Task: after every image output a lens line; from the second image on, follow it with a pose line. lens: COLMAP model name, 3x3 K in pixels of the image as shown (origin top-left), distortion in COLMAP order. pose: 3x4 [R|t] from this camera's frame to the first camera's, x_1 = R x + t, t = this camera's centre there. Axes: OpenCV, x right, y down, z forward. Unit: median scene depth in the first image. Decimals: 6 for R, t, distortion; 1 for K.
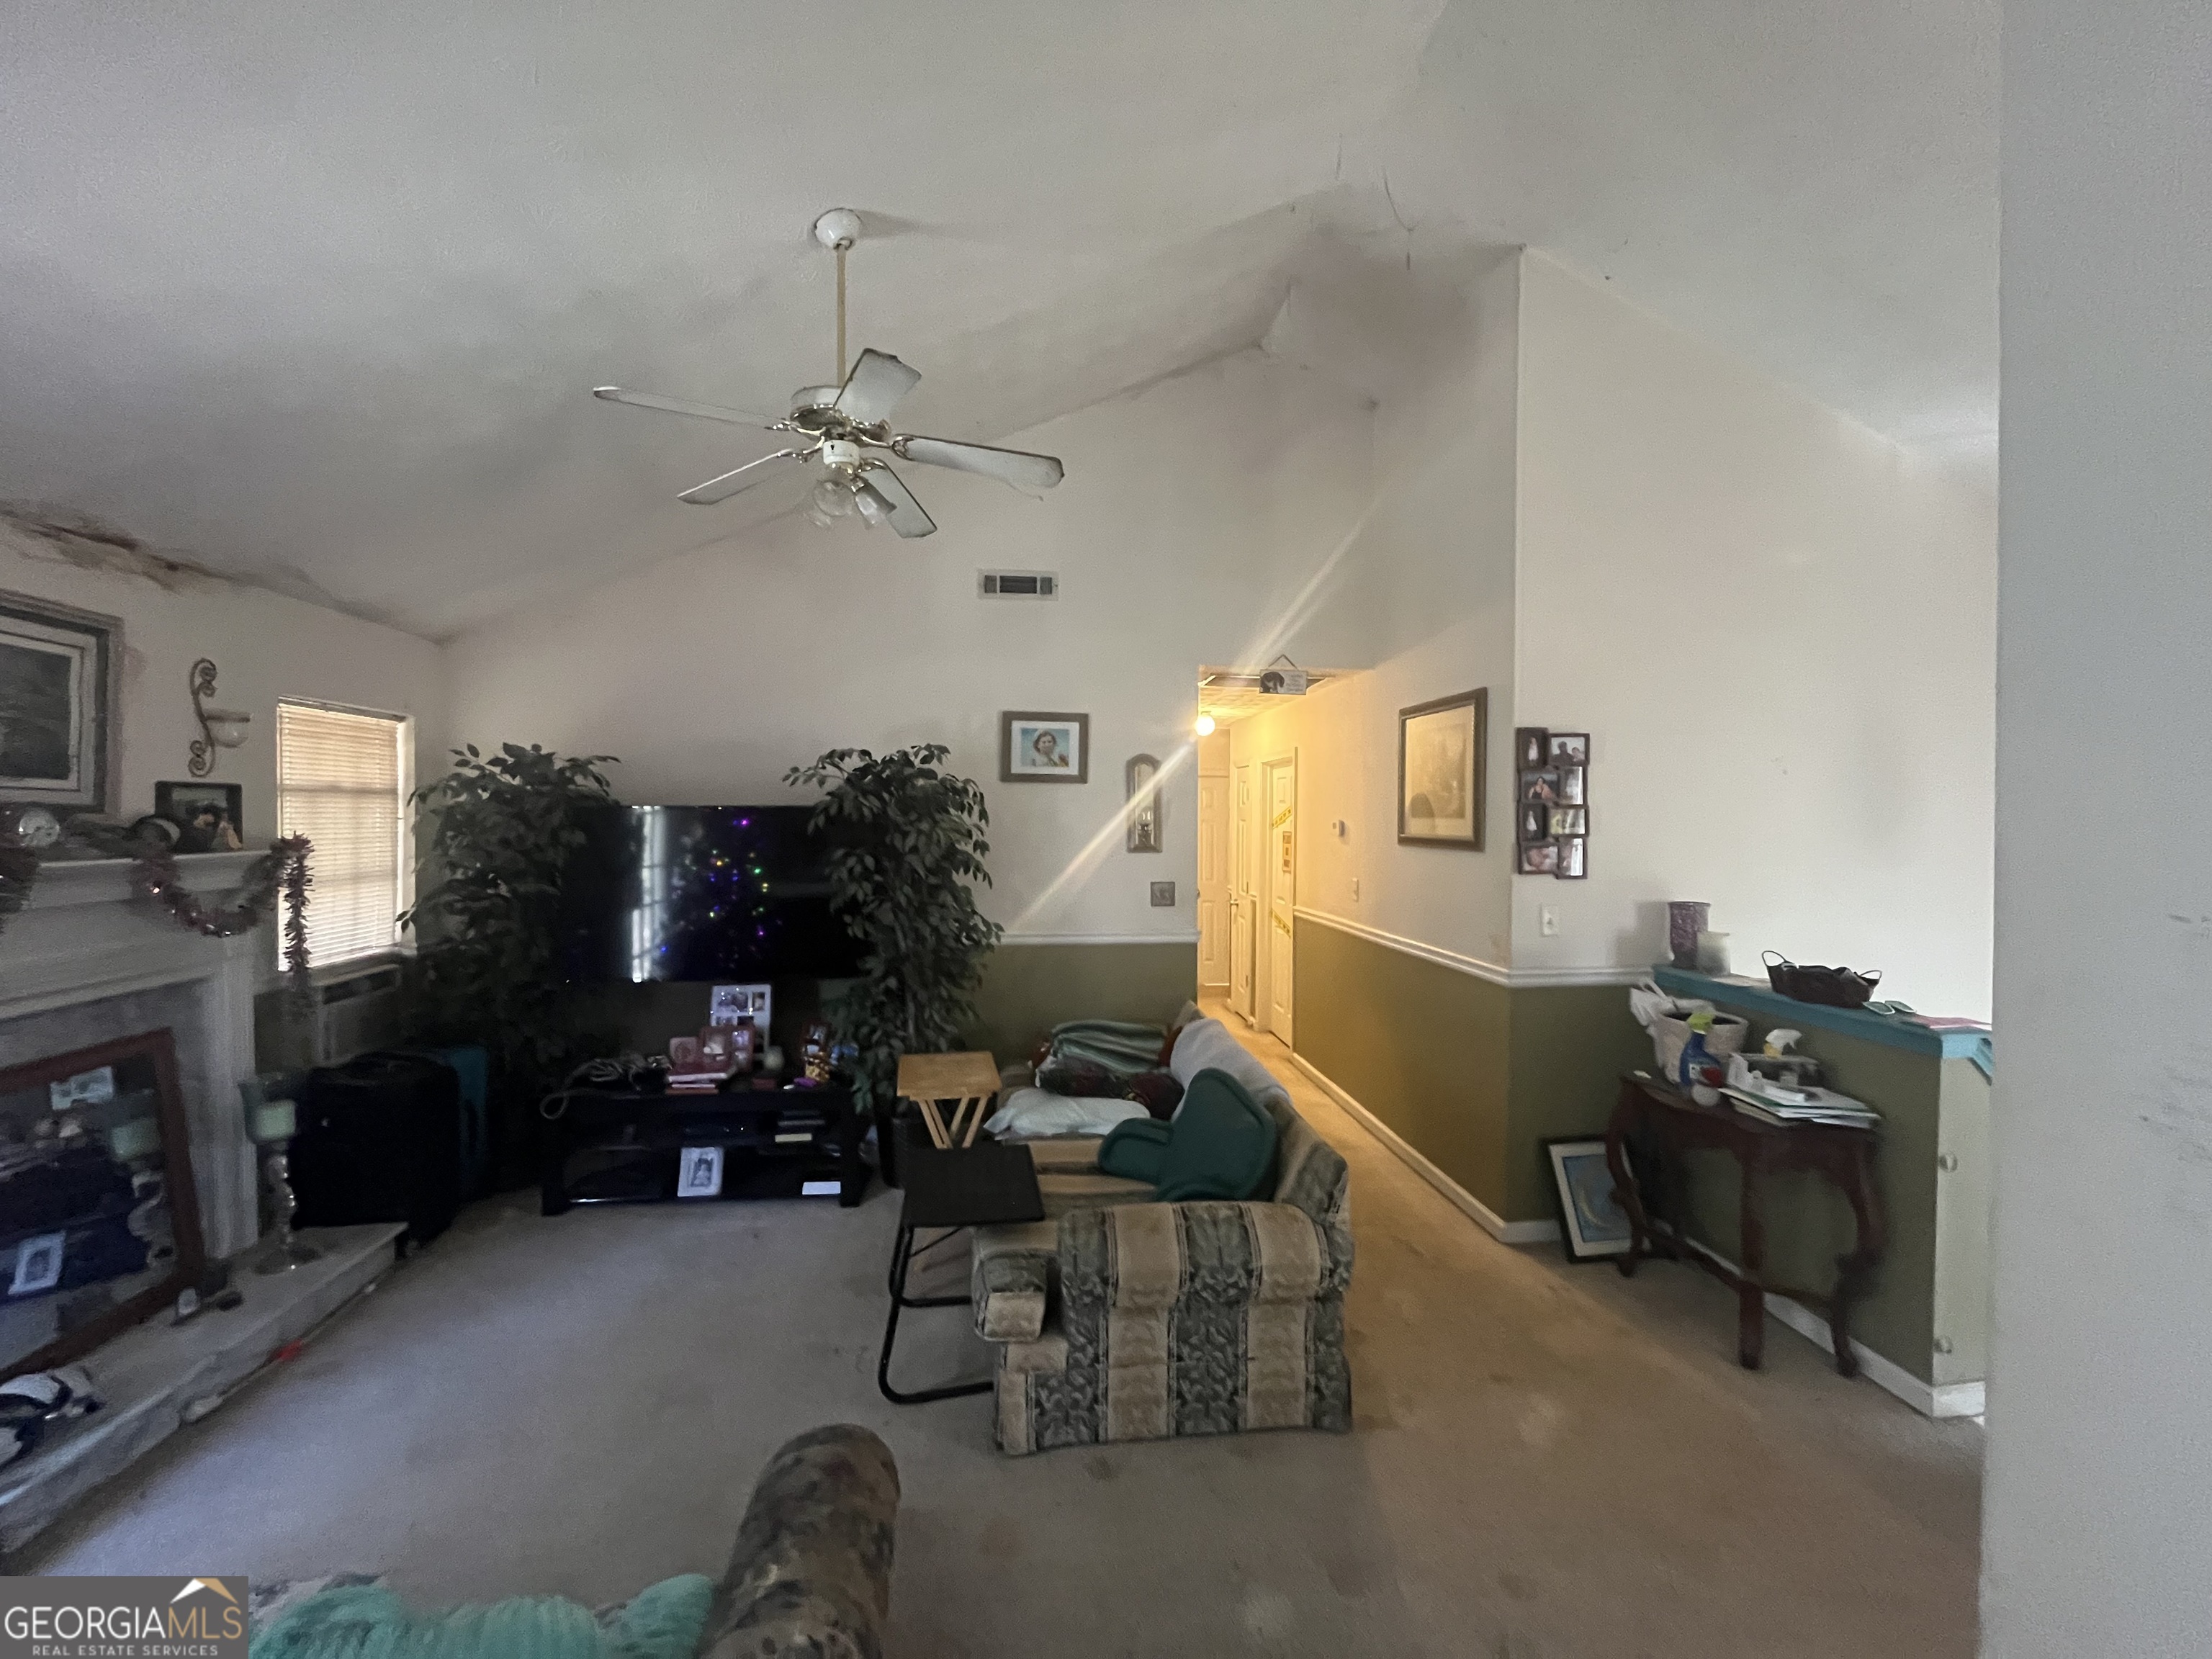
lens RADIAL K [[892.5, 0, 1105.9], [0, 892.5, 831.1], [0, 0, 1]] dist [-0.002471, -0.000704]
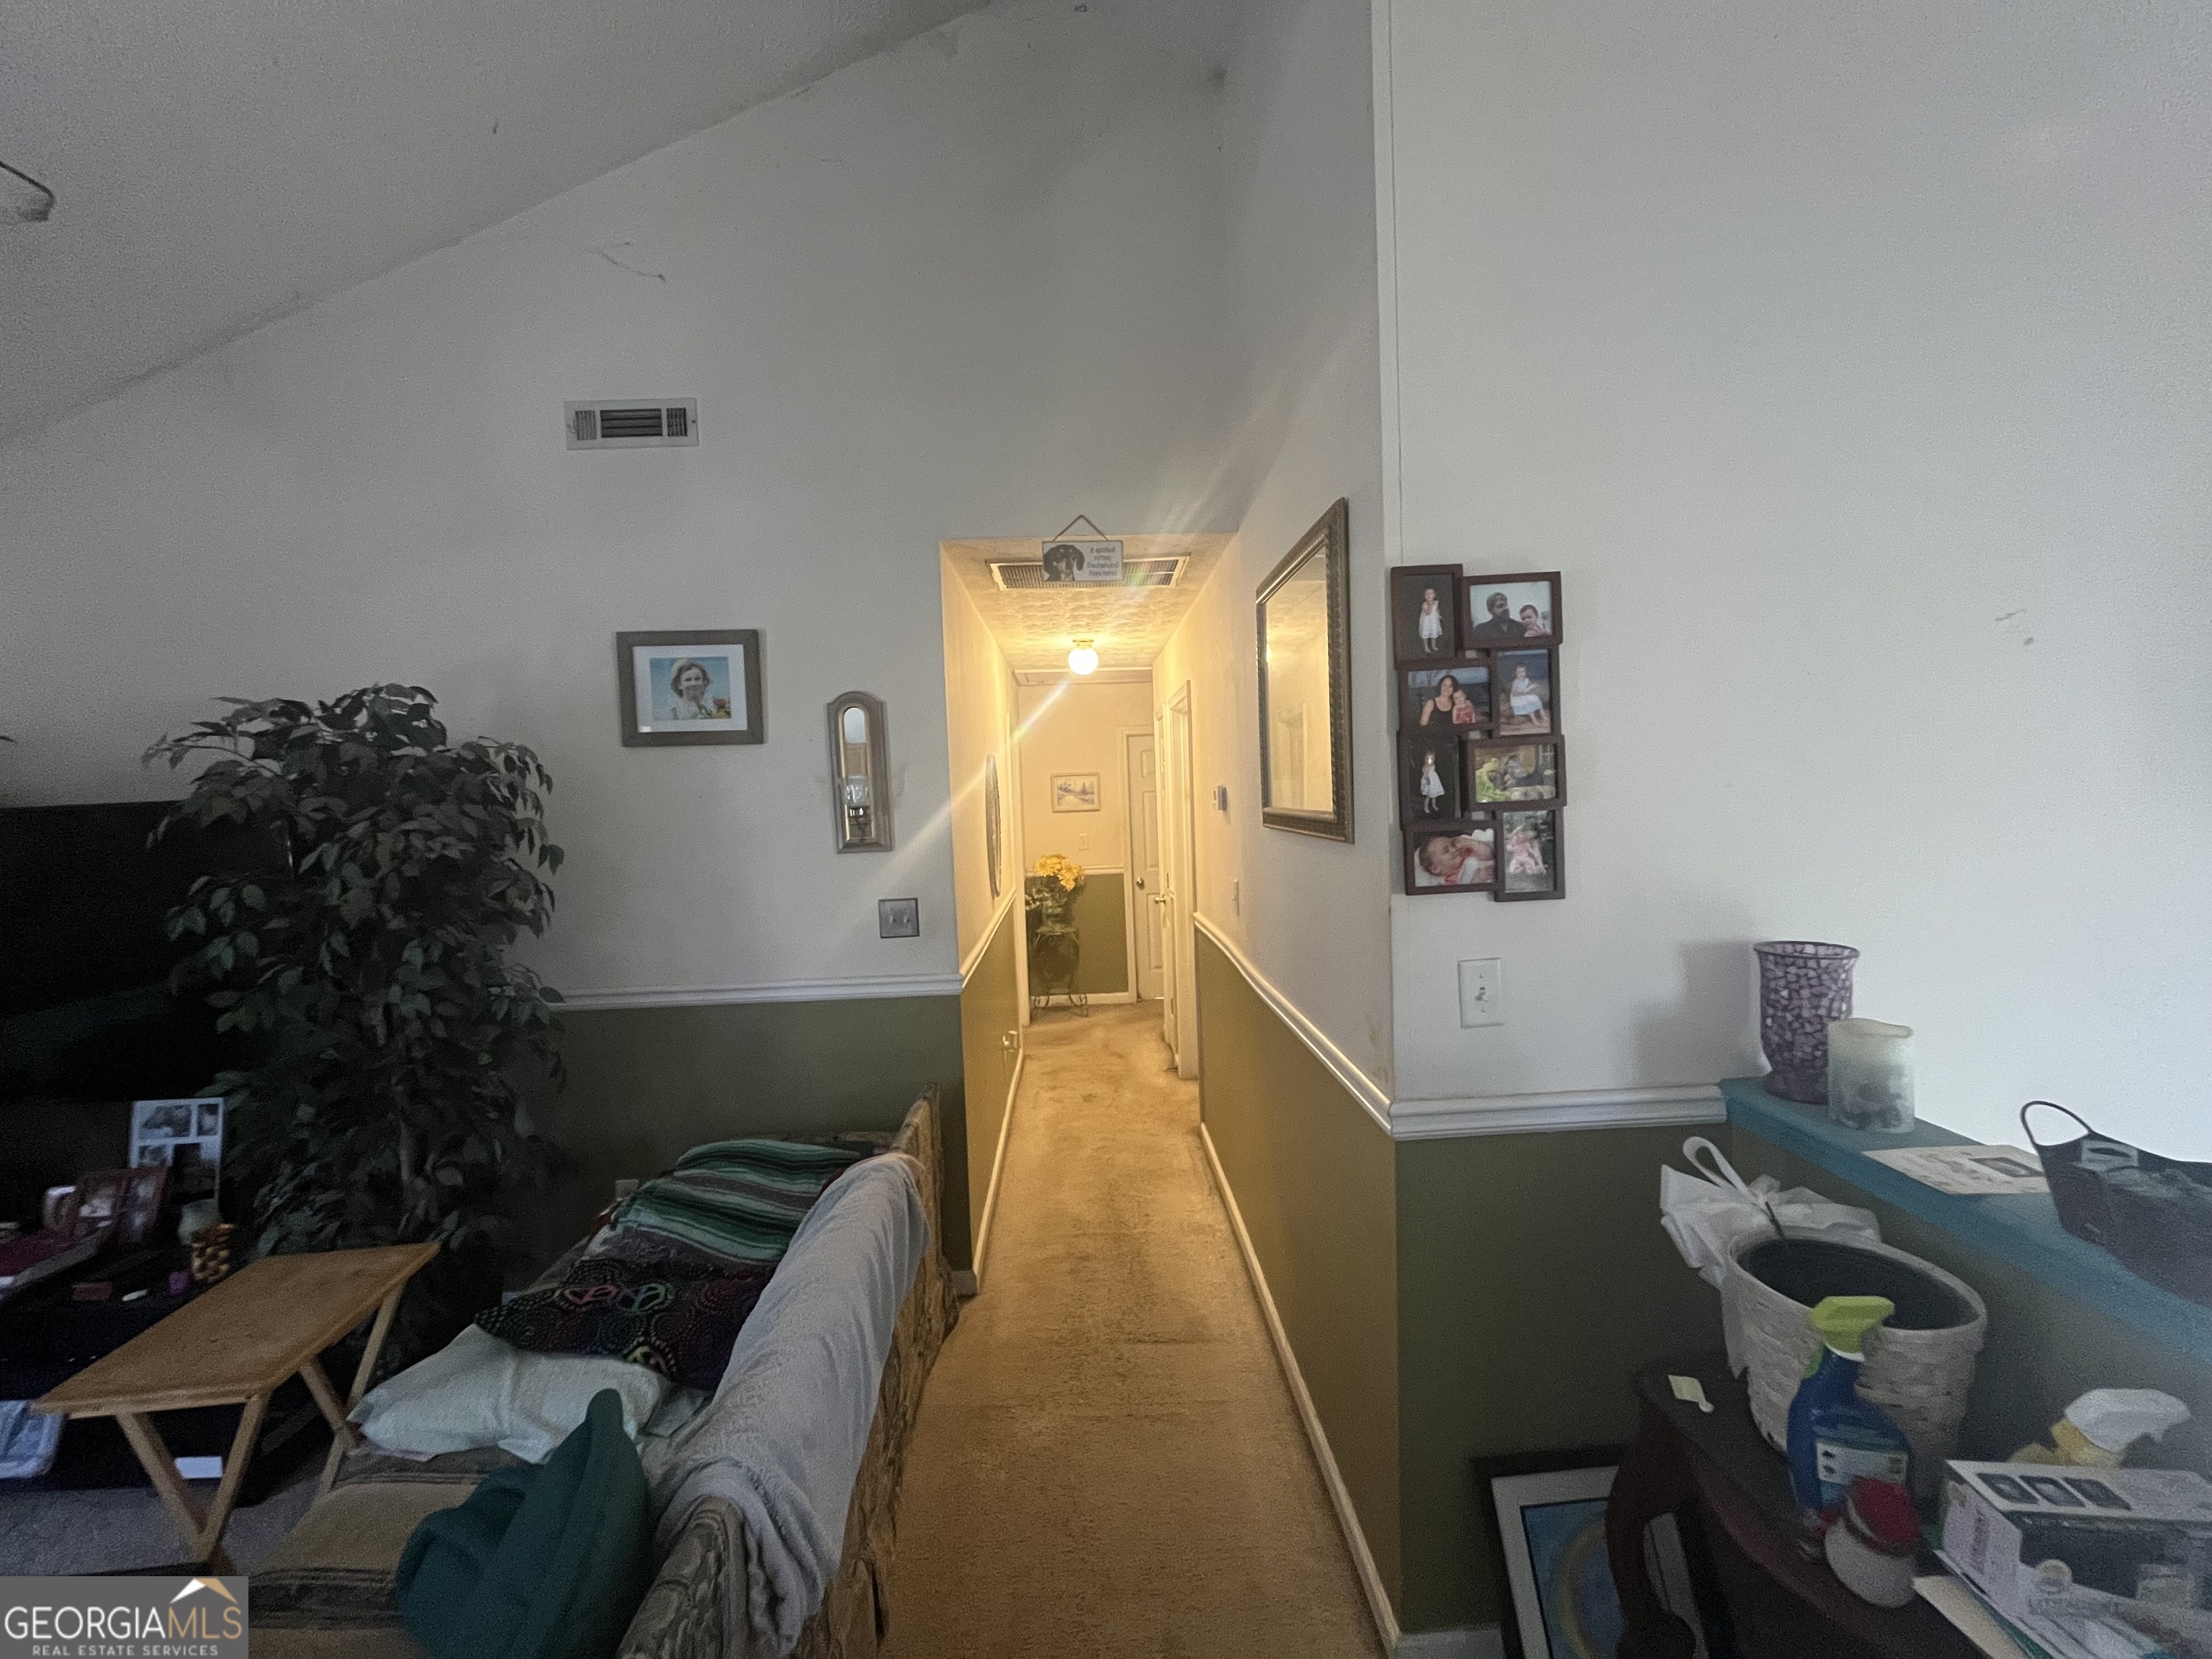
lens RADIAL K [[892.5, 0, 1105.6], [0, 892.5, 832.1], [0, 0, 1]] dist [-0.002471, -0.000704]
pose [[0.996192, -0.035773, -0.079508, 0.347402], [0.038239, 0.998827, 0.029710, -0.002570], [0.078352, -0.032637, 0.996391, 0.536892]]
